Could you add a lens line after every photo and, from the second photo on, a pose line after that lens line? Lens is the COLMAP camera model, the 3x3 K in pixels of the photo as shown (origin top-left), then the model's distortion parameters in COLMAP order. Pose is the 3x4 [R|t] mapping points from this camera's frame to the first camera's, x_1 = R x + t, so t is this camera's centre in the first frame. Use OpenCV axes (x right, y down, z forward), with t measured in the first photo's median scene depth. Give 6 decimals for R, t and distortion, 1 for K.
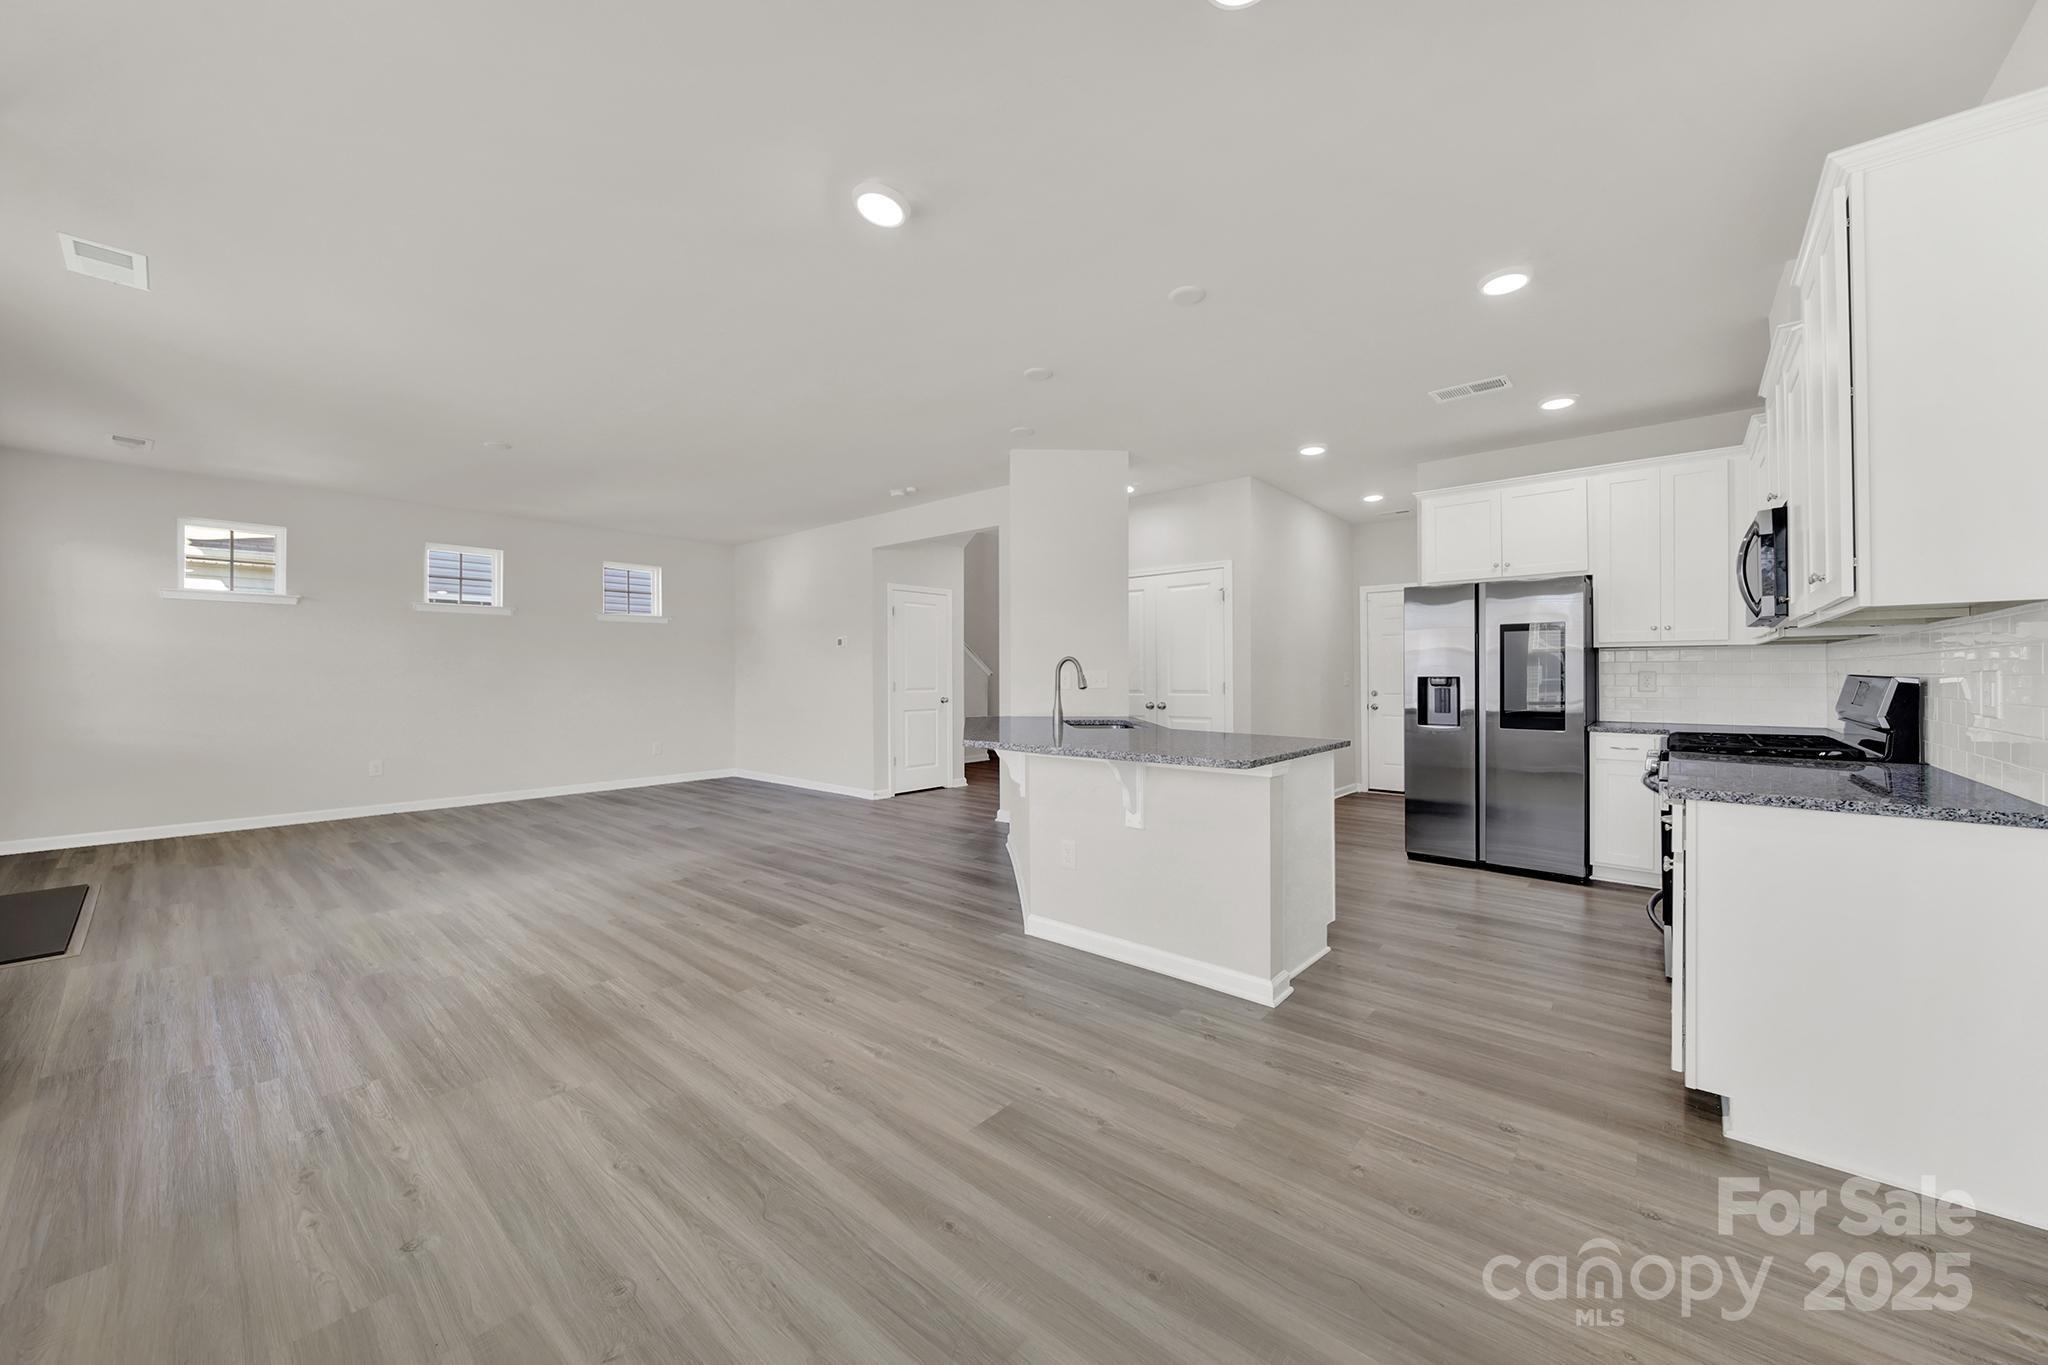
lens RADIAL K [[734.0, 0, 1029.0], [0, 734.0, 672.8], [0, 0, 1]] dist [-0.006823, -0.000209]
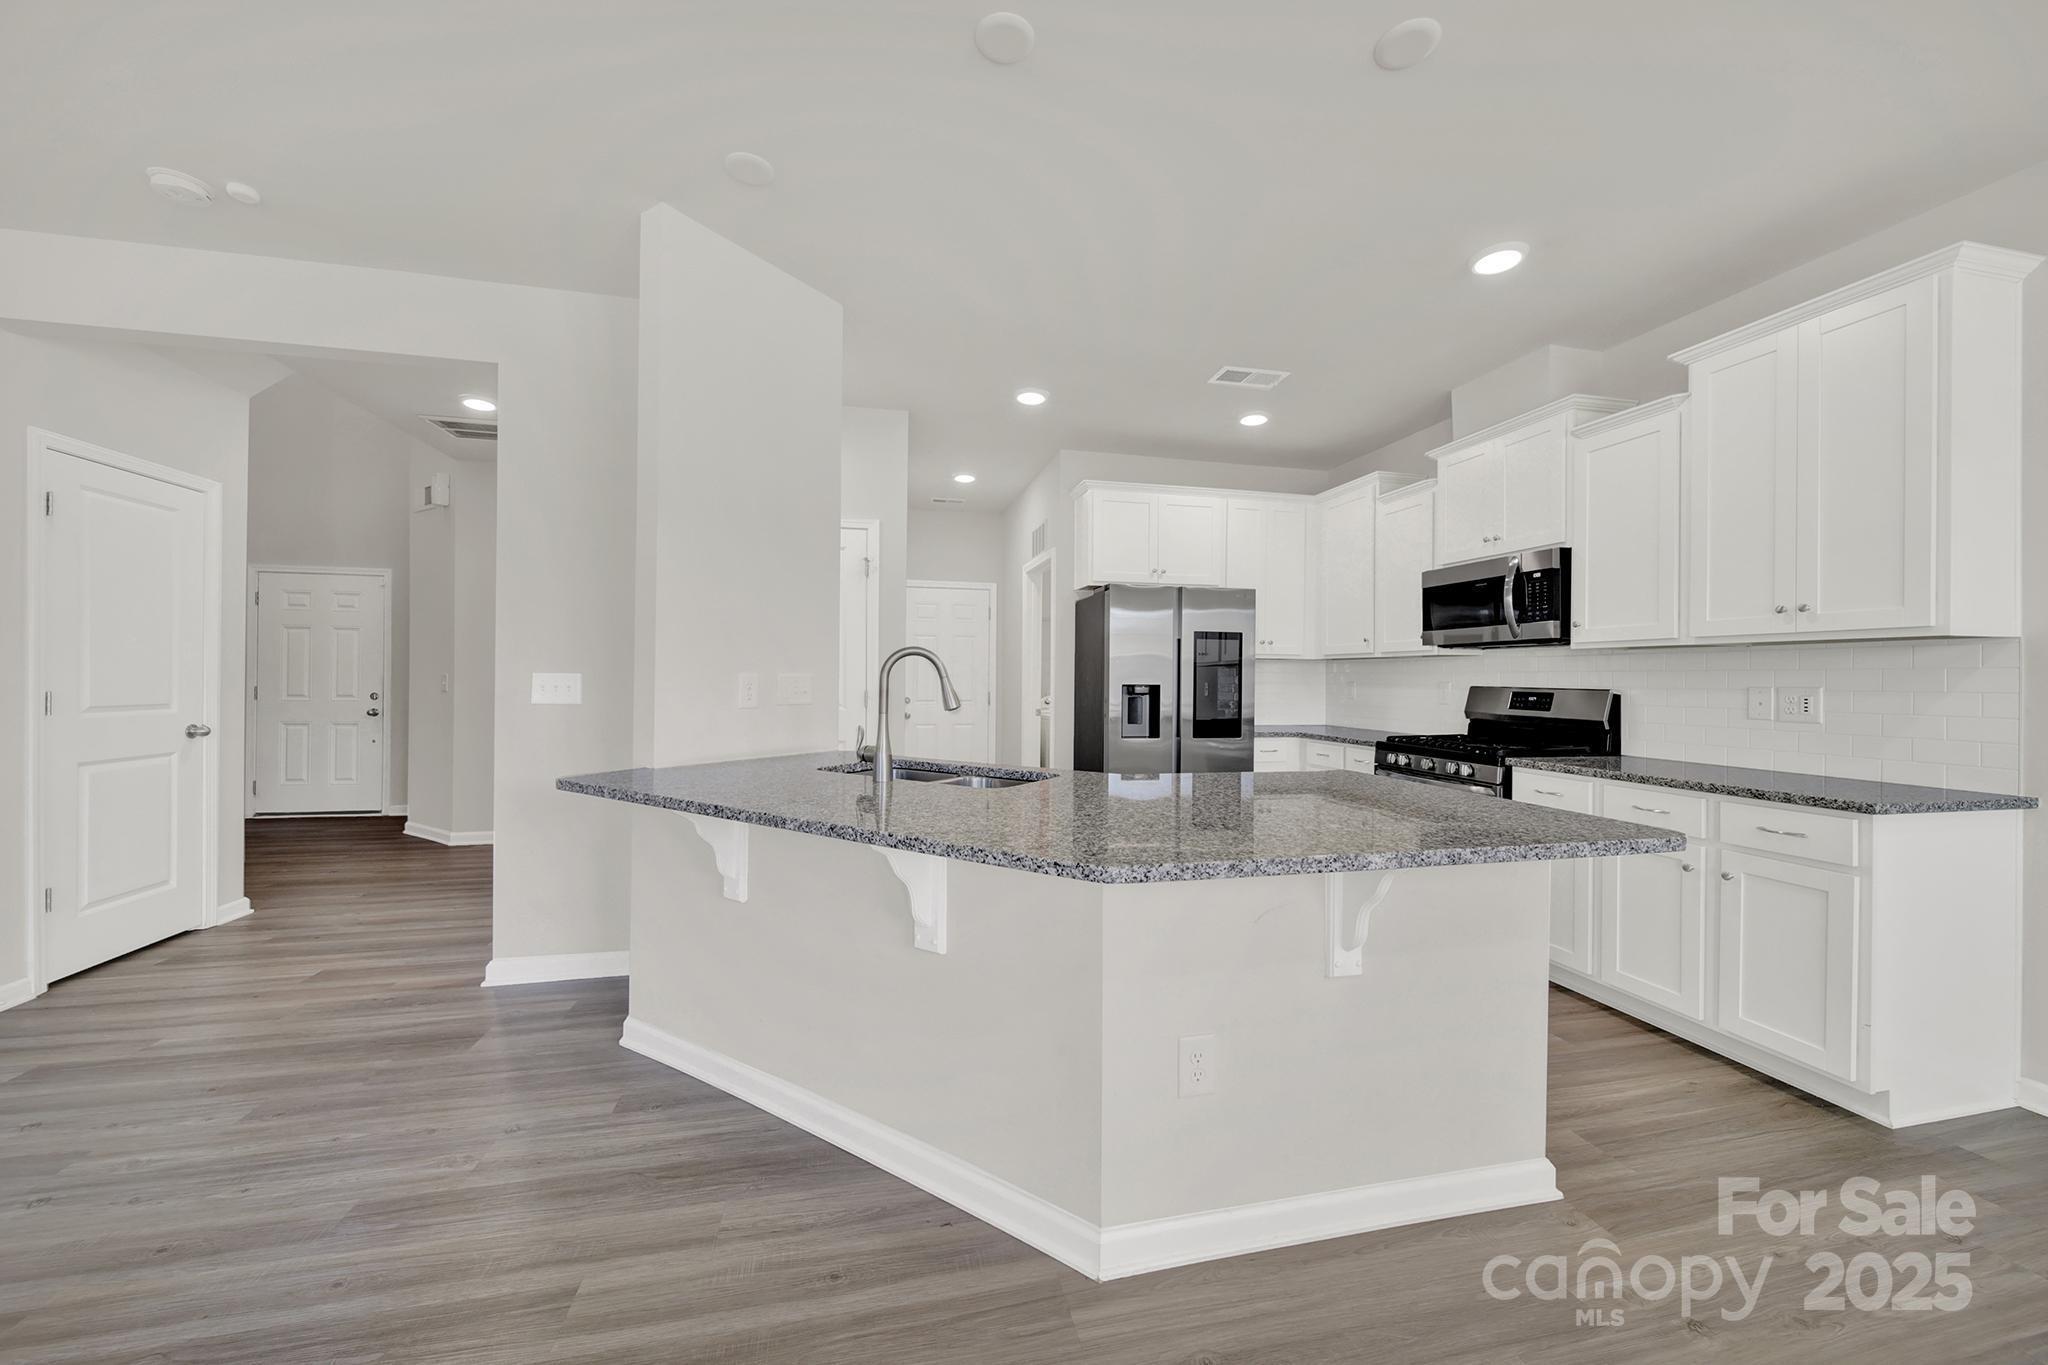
lens RADIAL K [[733.0, 0, 1021.5], [0, 733.0, 673.2], [0, 0, 1]] dist [0.002435, -0.000038]
pose [[0.596815, 0.002155, 0.802376, -0.323641], [-0.014536, 0.999861, 0.008127, -0.014461], [-0.802247, -0.016514, 0.596764, 0.641149]]
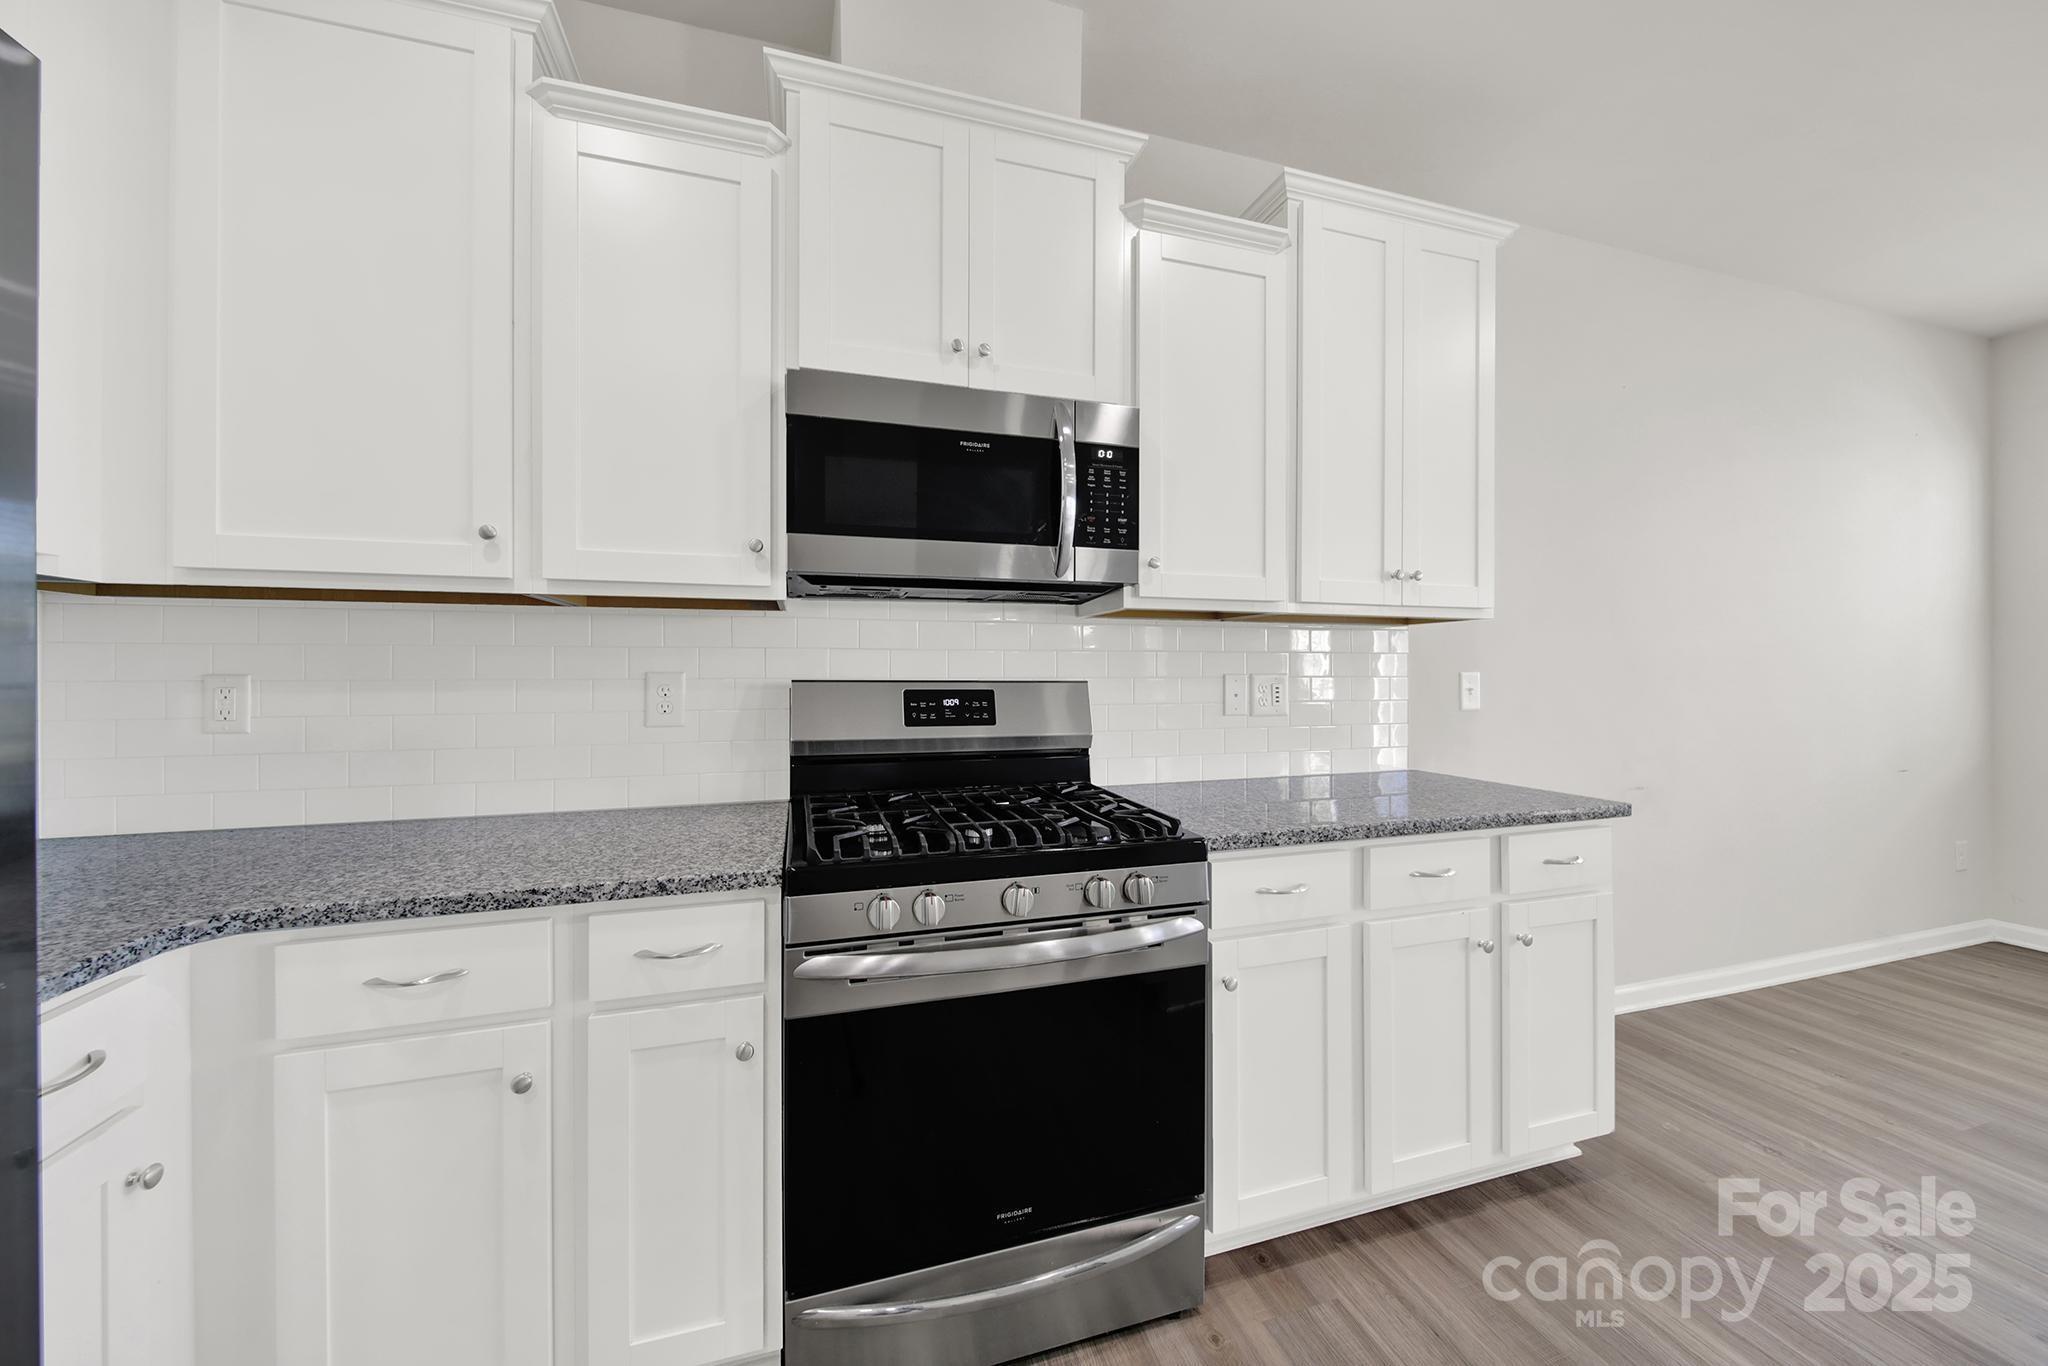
lens RADIAL K [[733.0, 0, 1021.5], [0, 733.0, 673.7], [0, 0, 1]] dist [0.002435, -0.000038]
pose [[-0.846196, -0.001070, 0.532870, 0.472928], [-0.009791, 0.999860, -0.013541, 0.002282], [-0.532781, -0.016676, -0.846089, 1.027820]]
